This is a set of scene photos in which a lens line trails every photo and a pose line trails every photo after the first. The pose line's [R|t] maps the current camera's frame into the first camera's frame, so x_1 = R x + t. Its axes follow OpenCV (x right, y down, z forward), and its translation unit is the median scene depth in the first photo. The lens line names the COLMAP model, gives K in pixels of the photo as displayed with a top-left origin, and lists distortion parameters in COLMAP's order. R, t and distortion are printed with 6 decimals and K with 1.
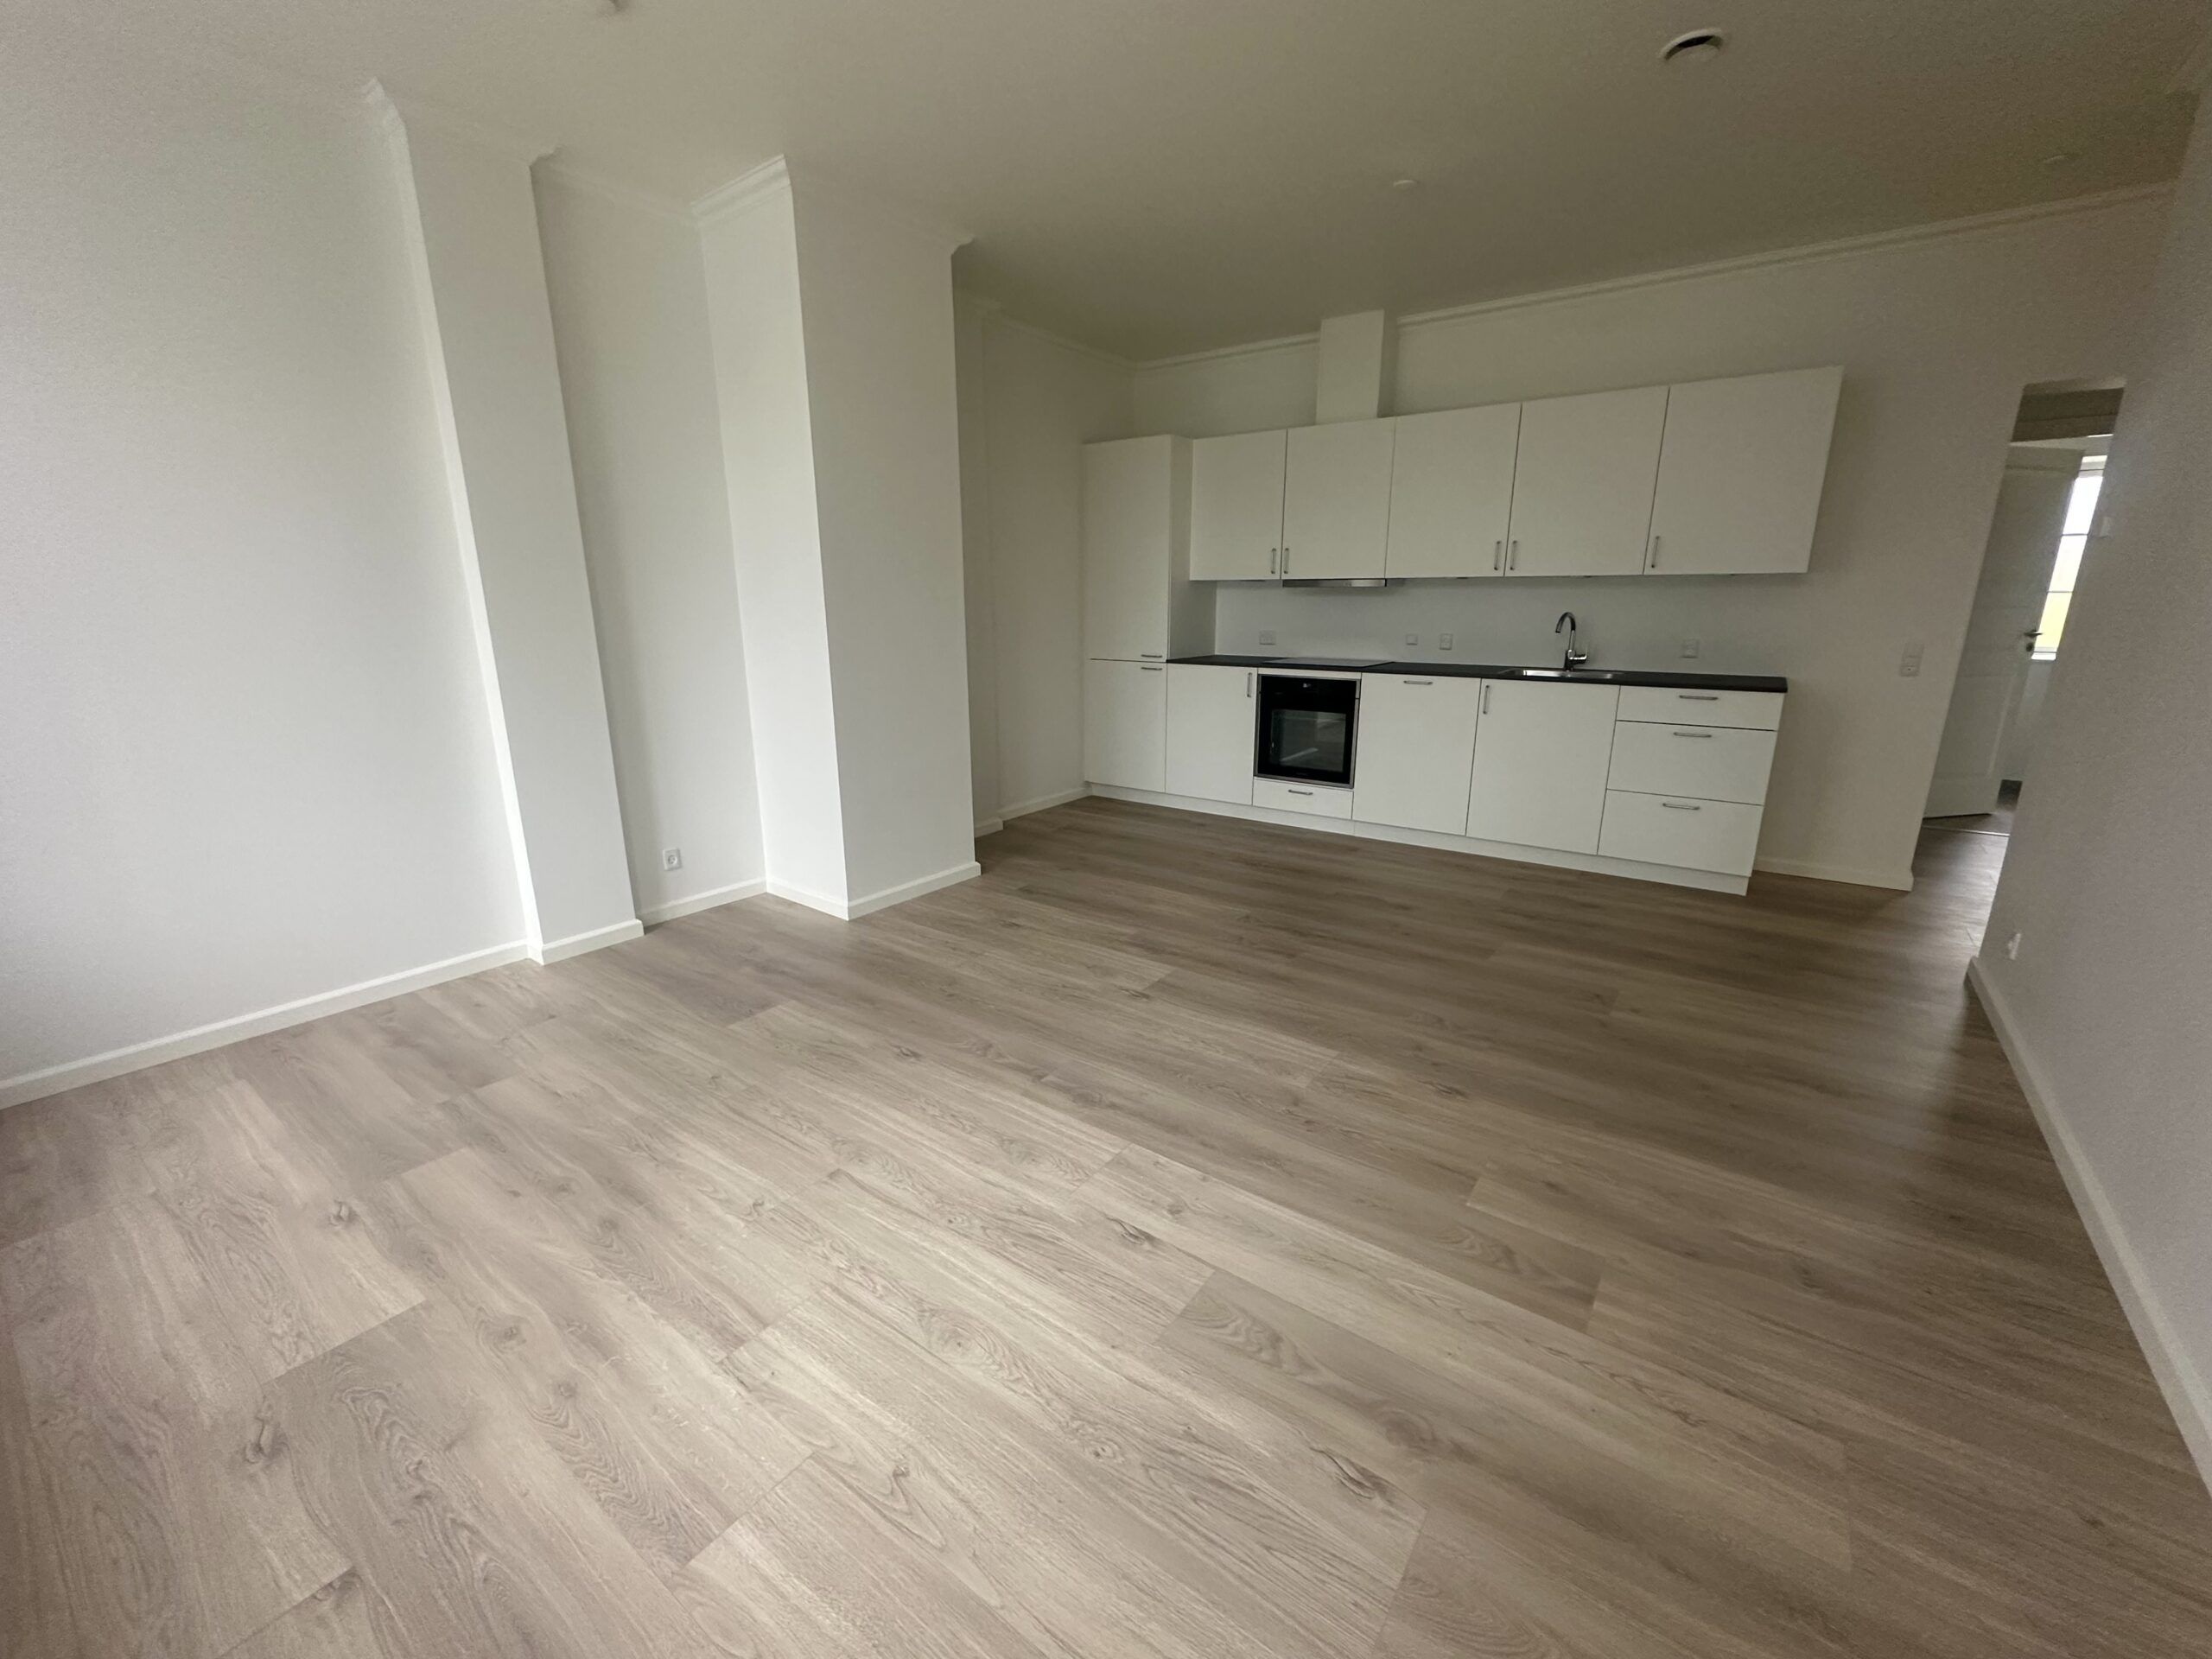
lens RADIAL K [[909.3, 0, 1121.8], [0, 909.3, 825.4], [0, 0, 1]] dist [-0.000269, -0.000088]
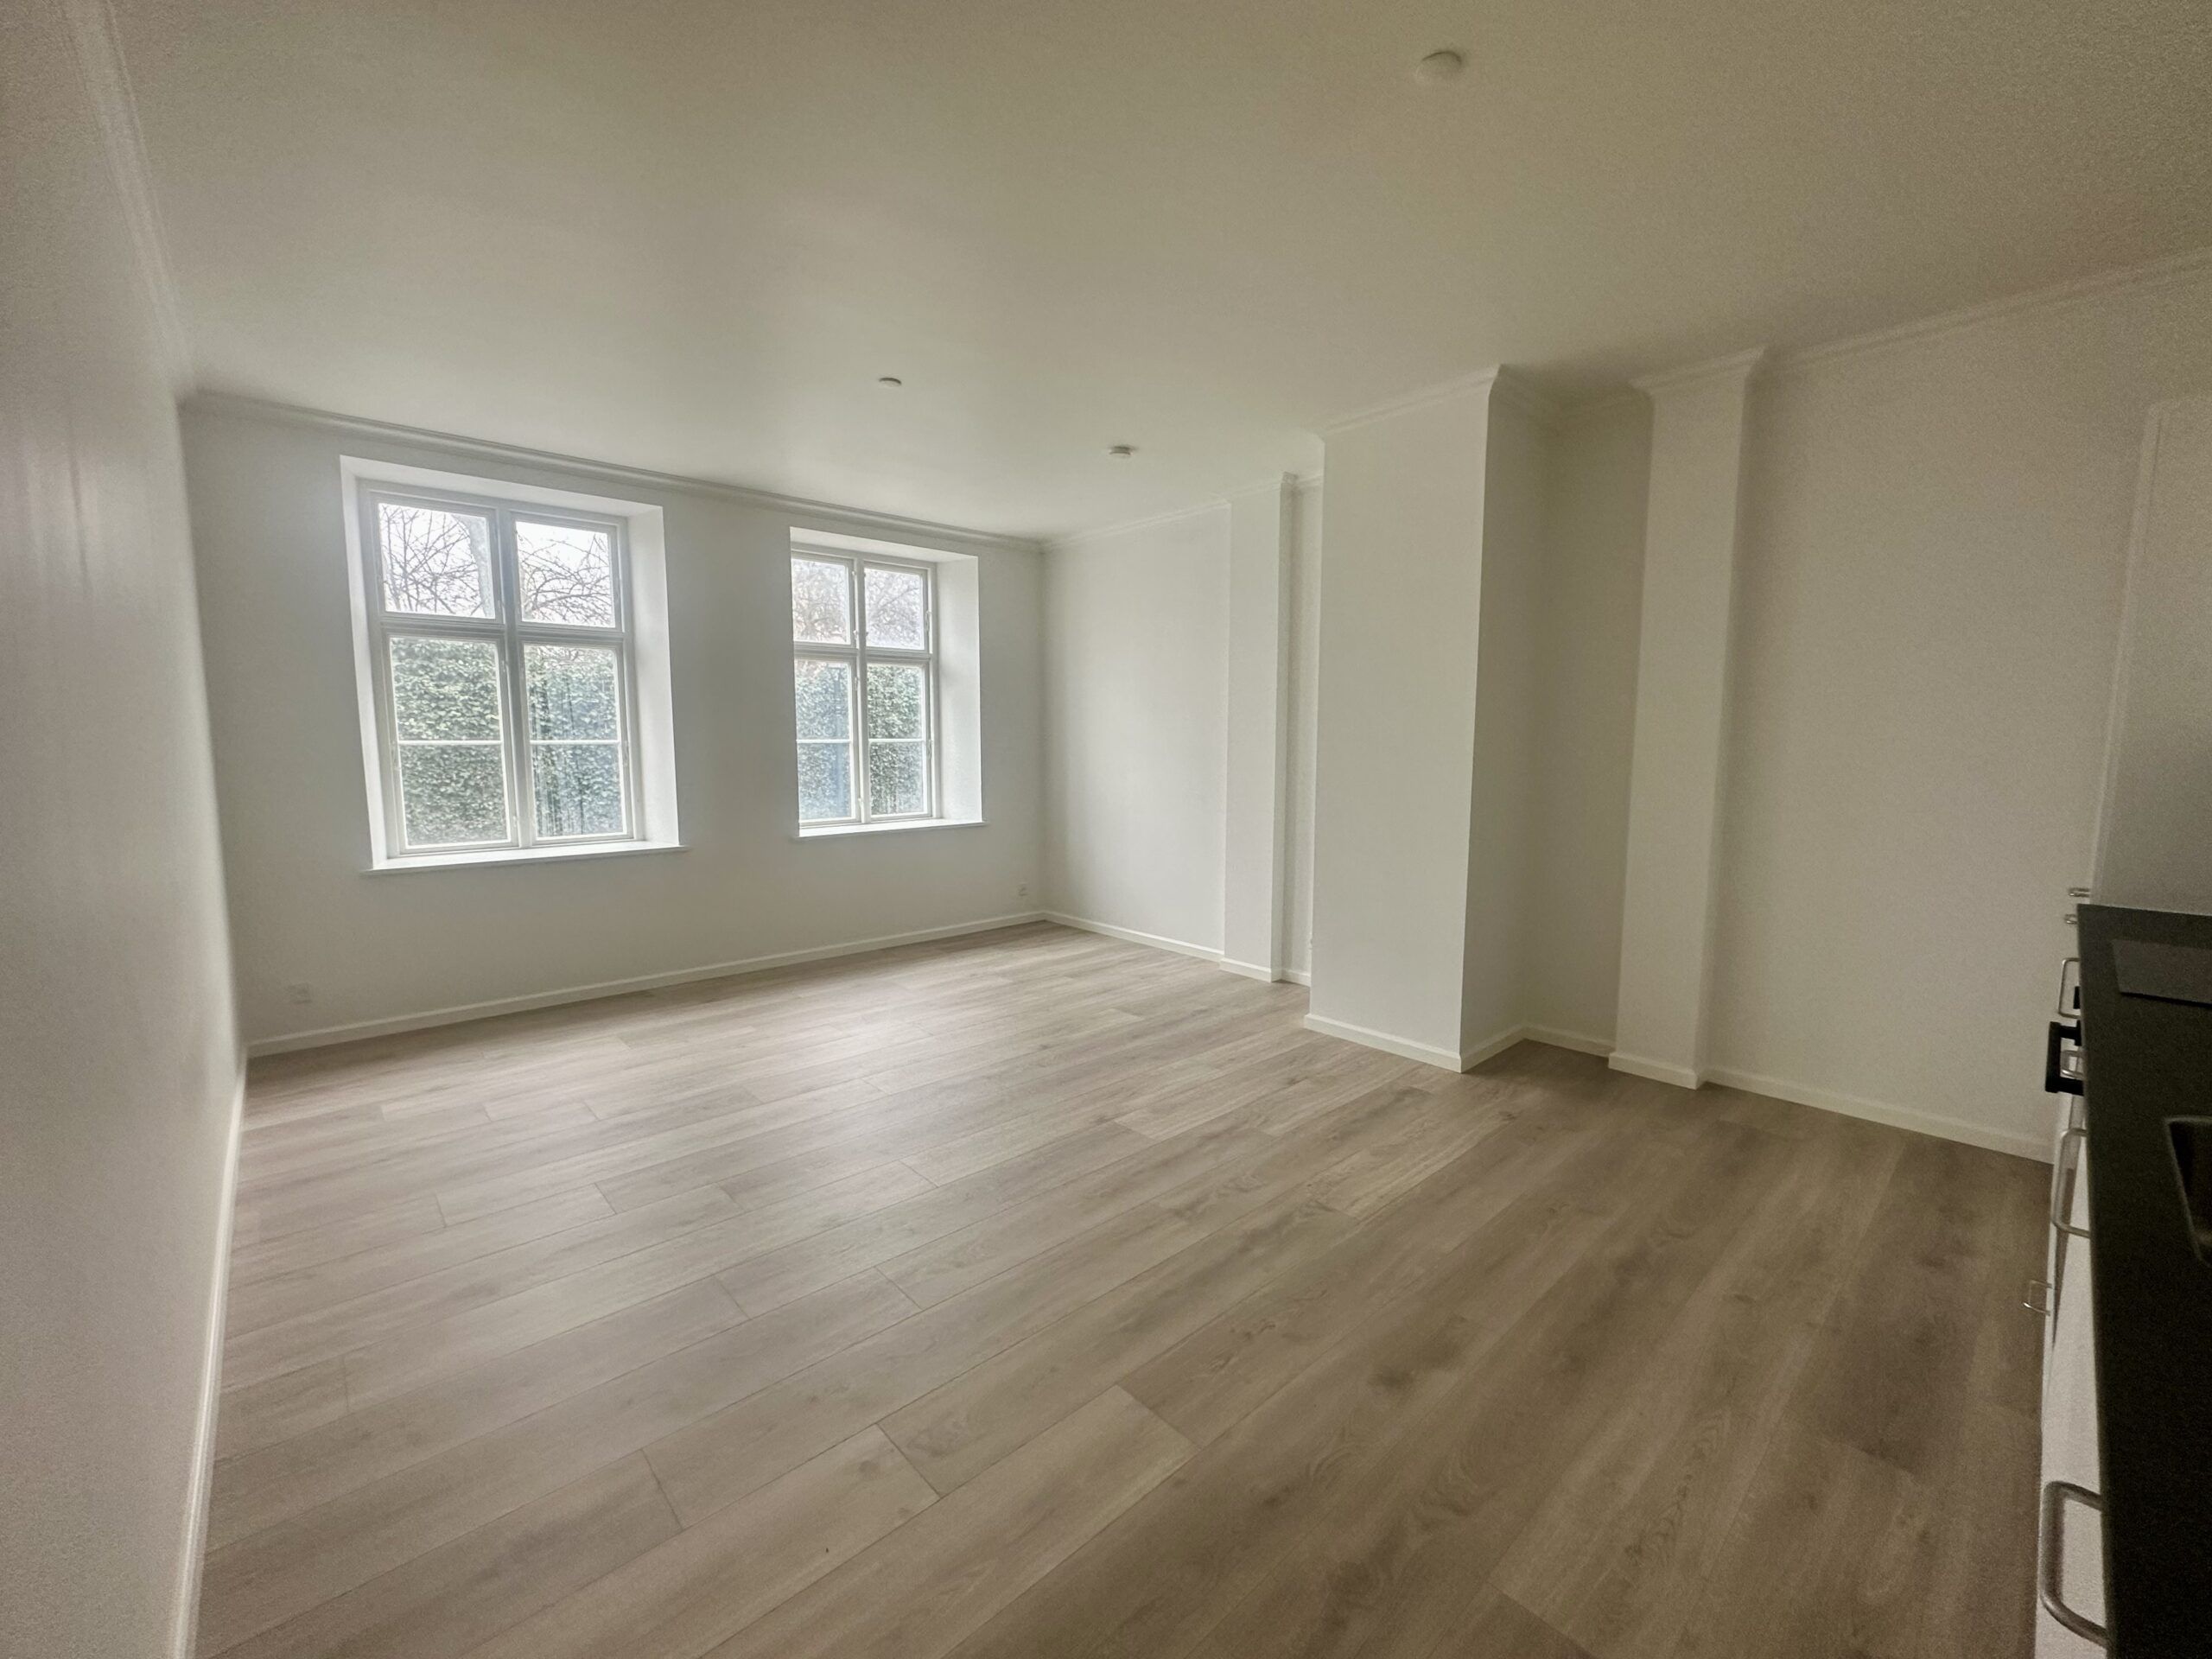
lens RADIAL K [[909.3, 0, 1113.1], [0, 909.3, 829.2], [0, 0, 1]] dist [-0.000269, -0.000088]
pose [[-0.208736, 0.102567, -0.972579, 0.940211], [-0.242559, 0.957982, 0.153085, -0.283229], [0.947415, 0.267862, -0.175087, 1.012722]]
